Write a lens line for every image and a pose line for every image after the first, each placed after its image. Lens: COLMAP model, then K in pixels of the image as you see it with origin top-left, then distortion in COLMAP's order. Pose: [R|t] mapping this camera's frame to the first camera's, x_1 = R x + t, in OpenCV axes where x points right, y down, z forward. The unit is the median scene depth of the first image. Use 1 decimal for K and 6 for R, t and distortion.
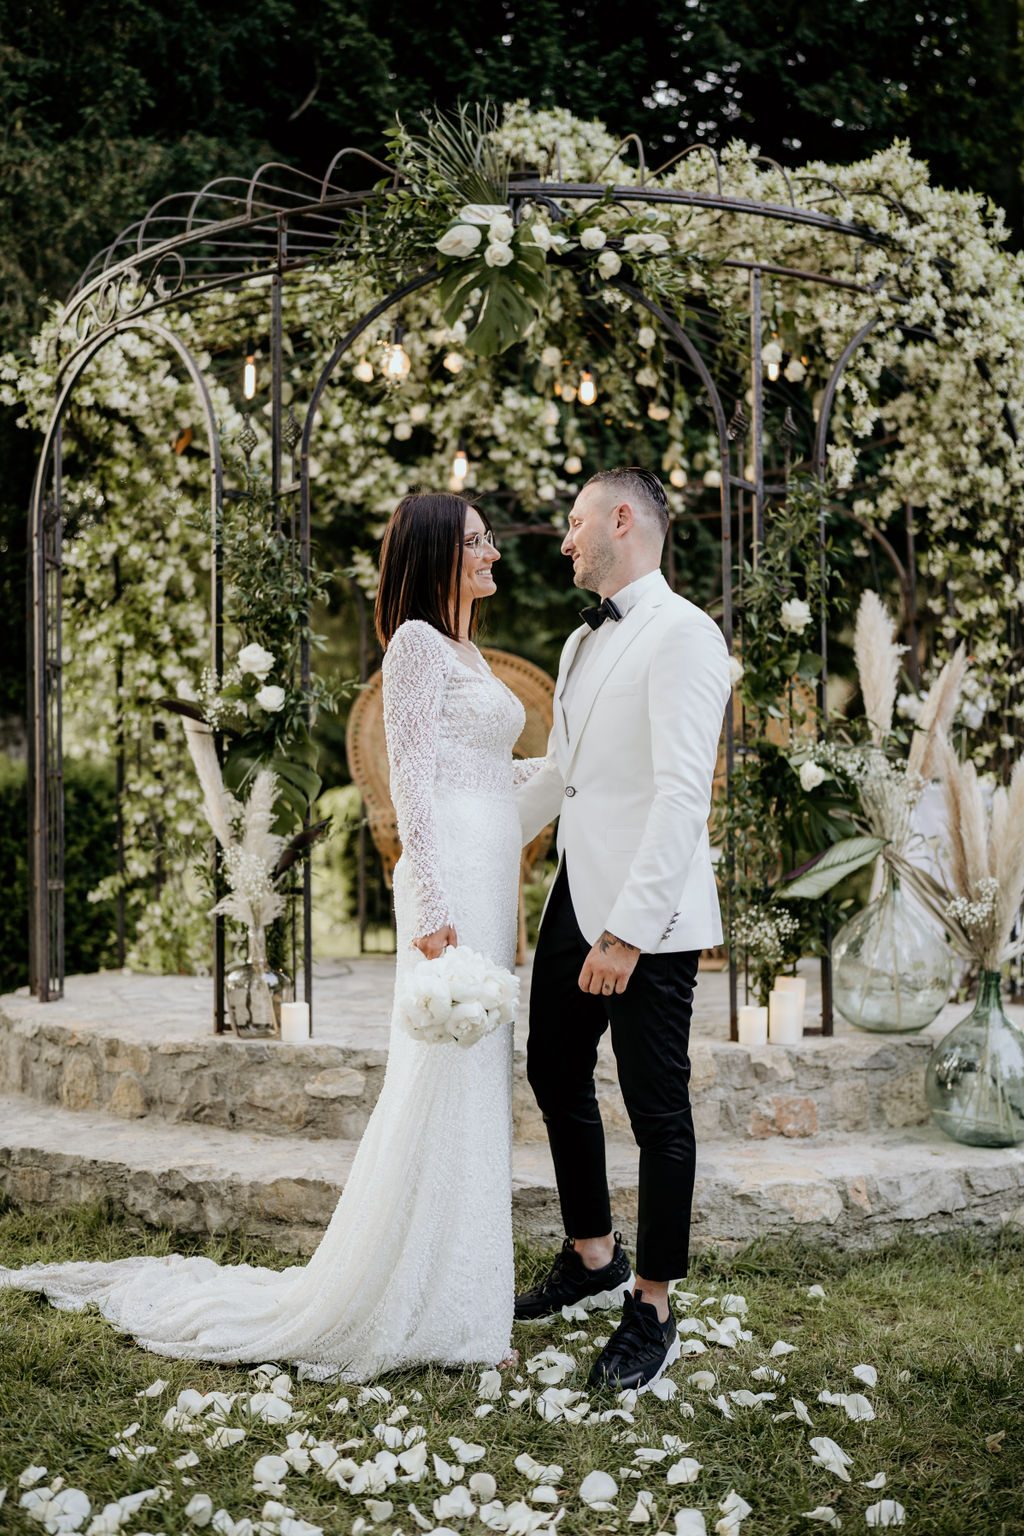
lens RADIAL K [[1582.1, 0, 512.0], [0, 1582.1, 768.0], [0, 0, 1]] dist [0.004837, 0.015733]
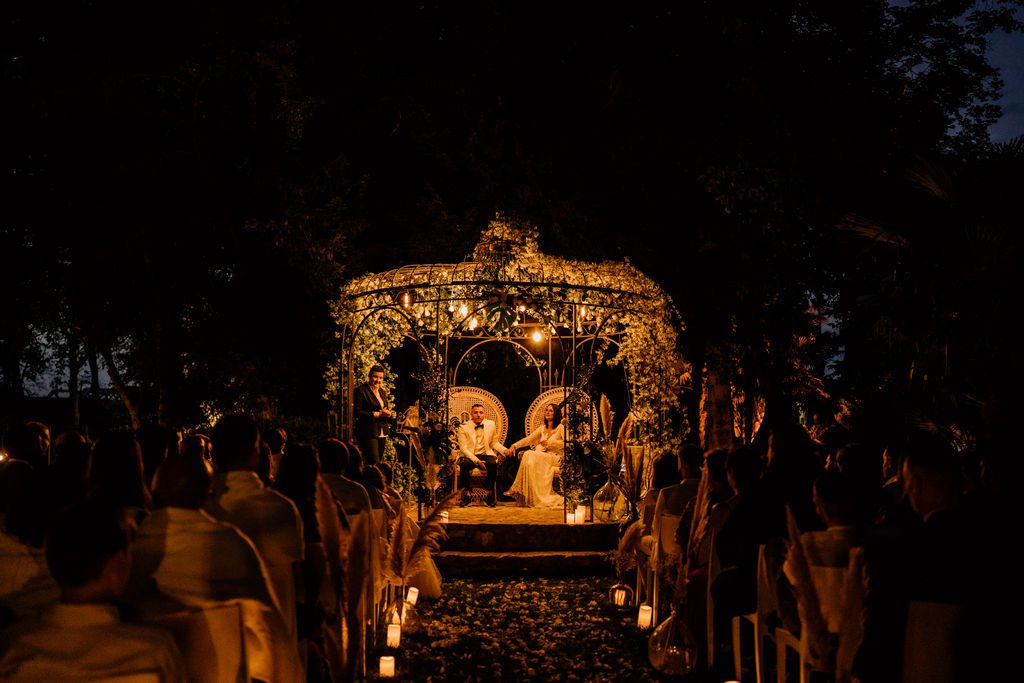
lens RADIAL K [[1073.8, 0, 512.0], [0, 1073.8, 341.5], [0, 0, 1]] dist [-0.010411, 0.001274]
pose [[0.997830, 0.016621, 0.063714, -0.143407], [-0.014007, 0.999051, -0.041252, -0.138298], [-0.064340, 0.040270, 0.997115, -1.441165]]
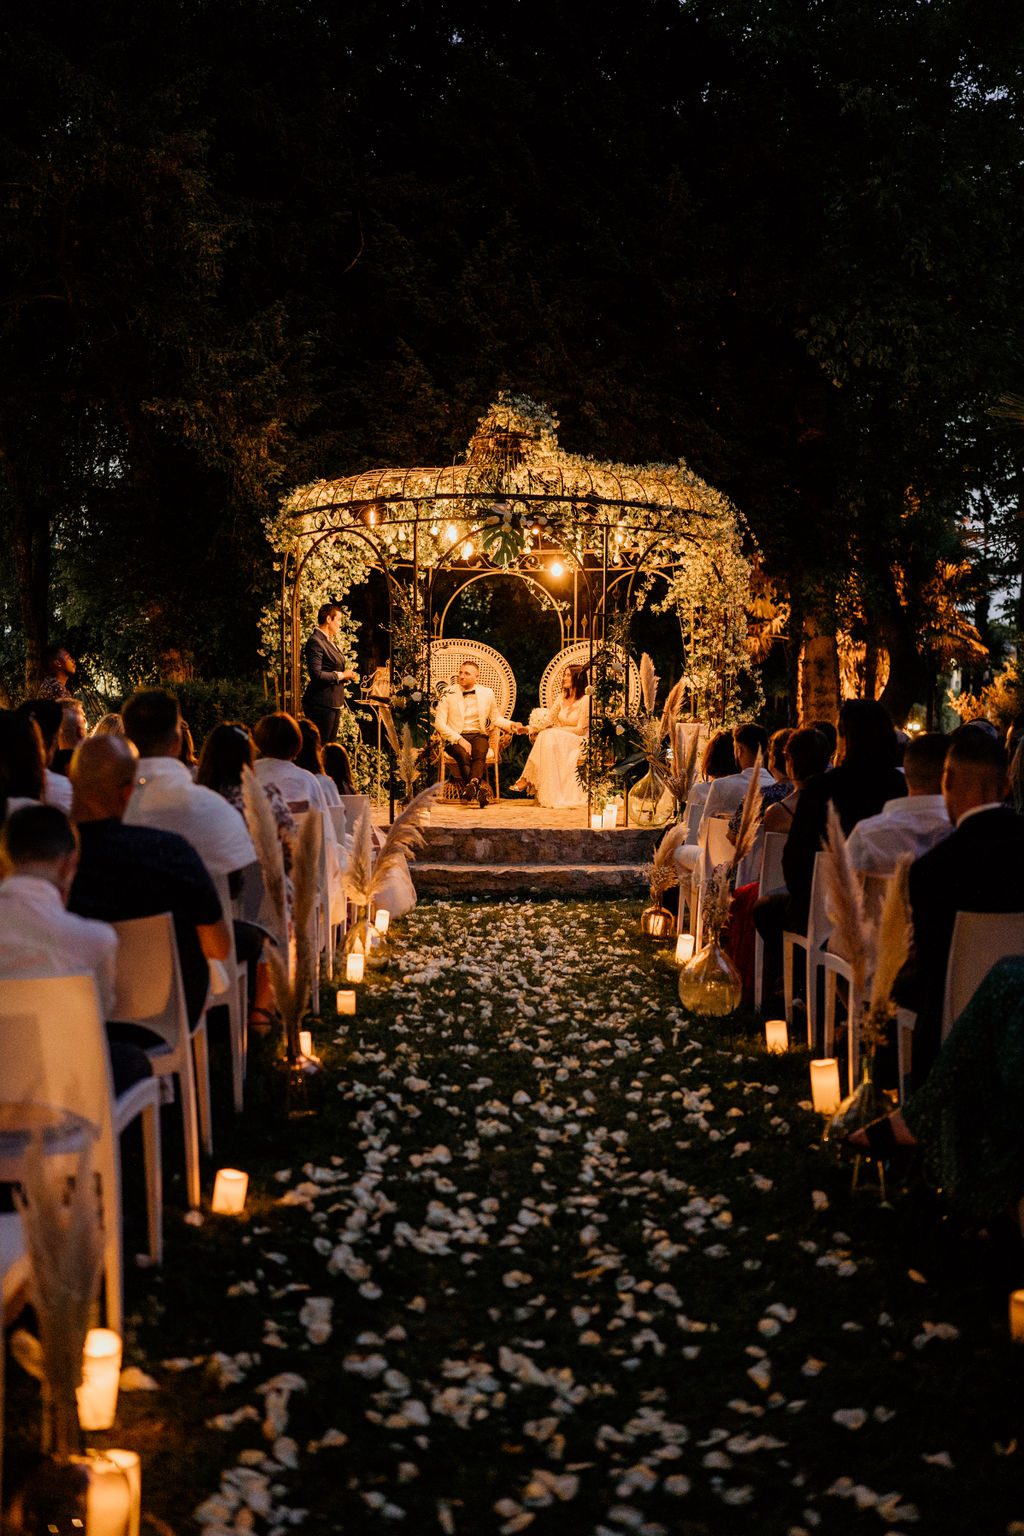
lens RADIAL K [[1582.1, 0, 512.0], [0, 1582.1, 768.0], [0, 0, 1]] dist [0.004837, 0.015733]
pose [[0.998572, 0.013393, 0.051711, -0.127919], [-0.017842, 0.996088, 0.086551, -0.154645], [-0.050350, -0.087350, 0.994904, -1.616150]]
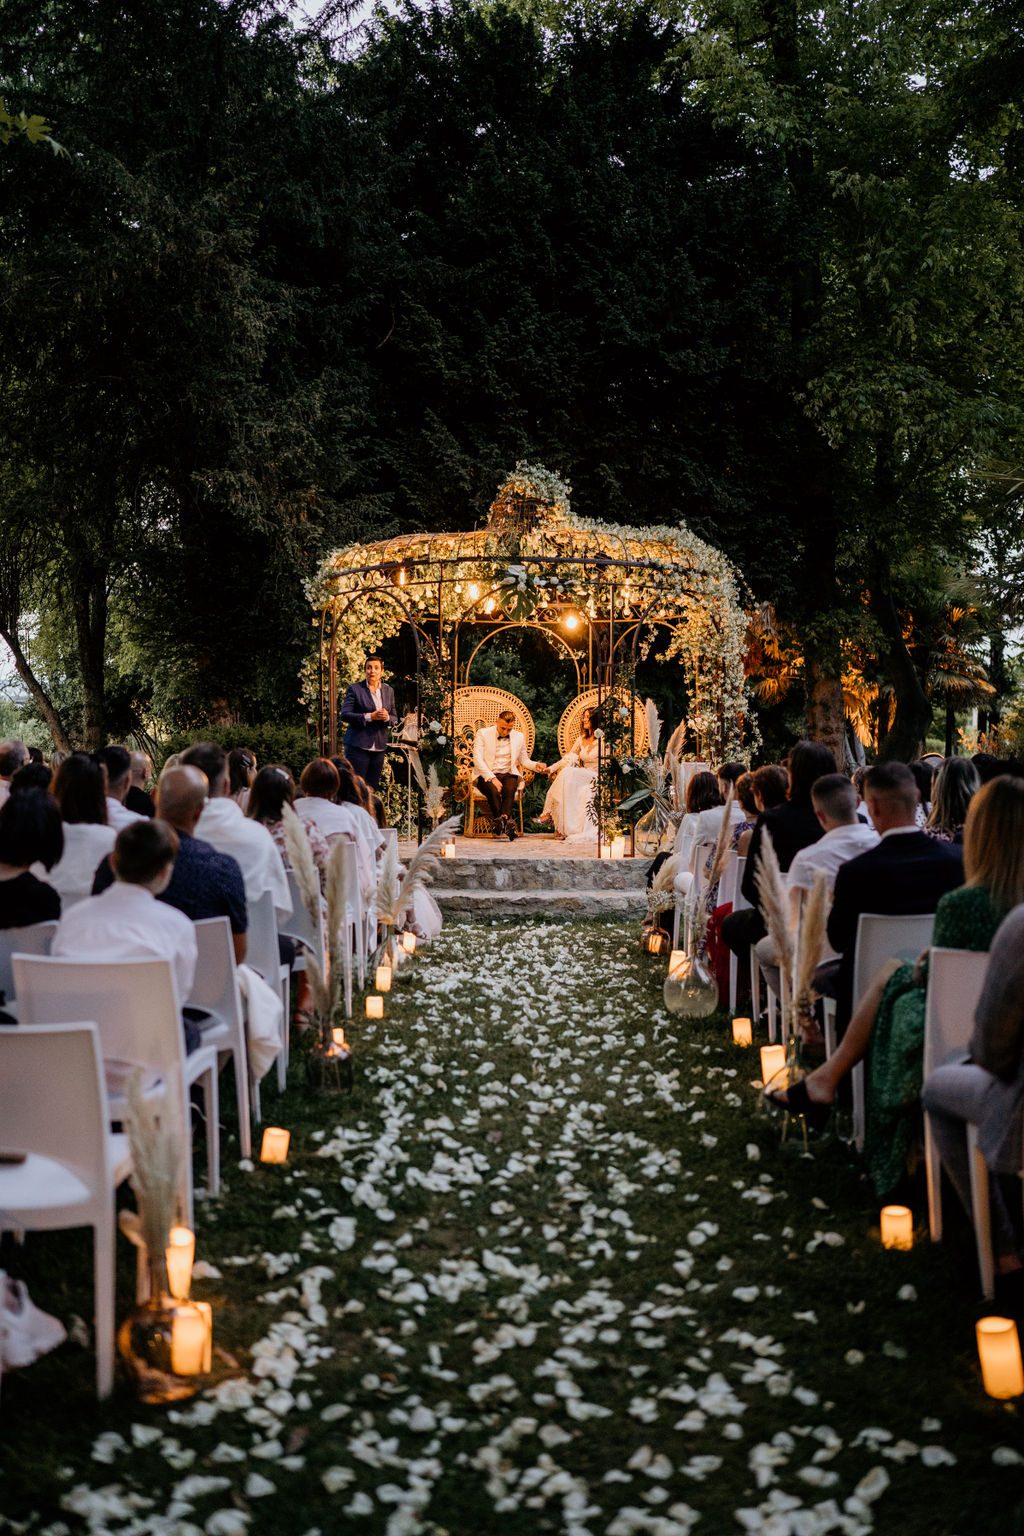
lens RADIAL K [[1543.7, 0, 512.0], [0, 1543.7, 768.0], [0, 0, 1]] dist [0.007356, -0.000684]
pose [[0.999577, 0.006418, 0.028365, -0.103035], [-0.008179, 0.998015, 0.062444, -0.169675], [-0.027908, -0.062649, 0.997645, -1.816197]]
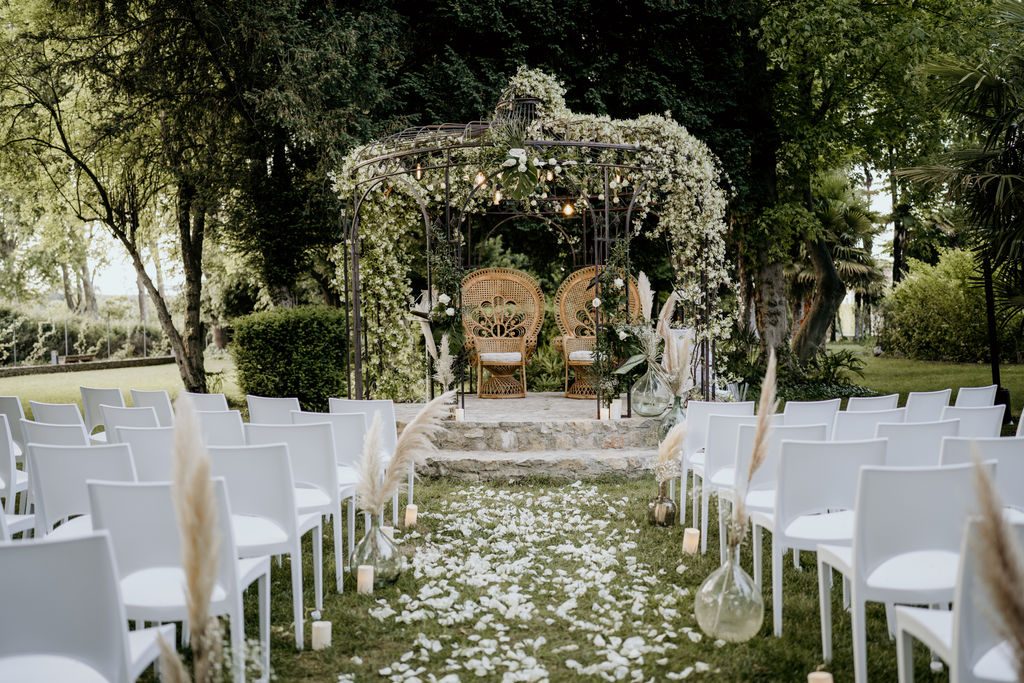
lens RADIAL K [[1029.2, 0, 512.0], [0, 1029.2, 341.5], [0, 0, 1]] dist [0.007356, -0.000684]
pose [[0.999848, -0.010057, 0.014238, -0.059912], [0.009105, 0.997816, 0.065423, -0.116756], [-0.014865, -0.065283, 0.997756, -1.022209]]
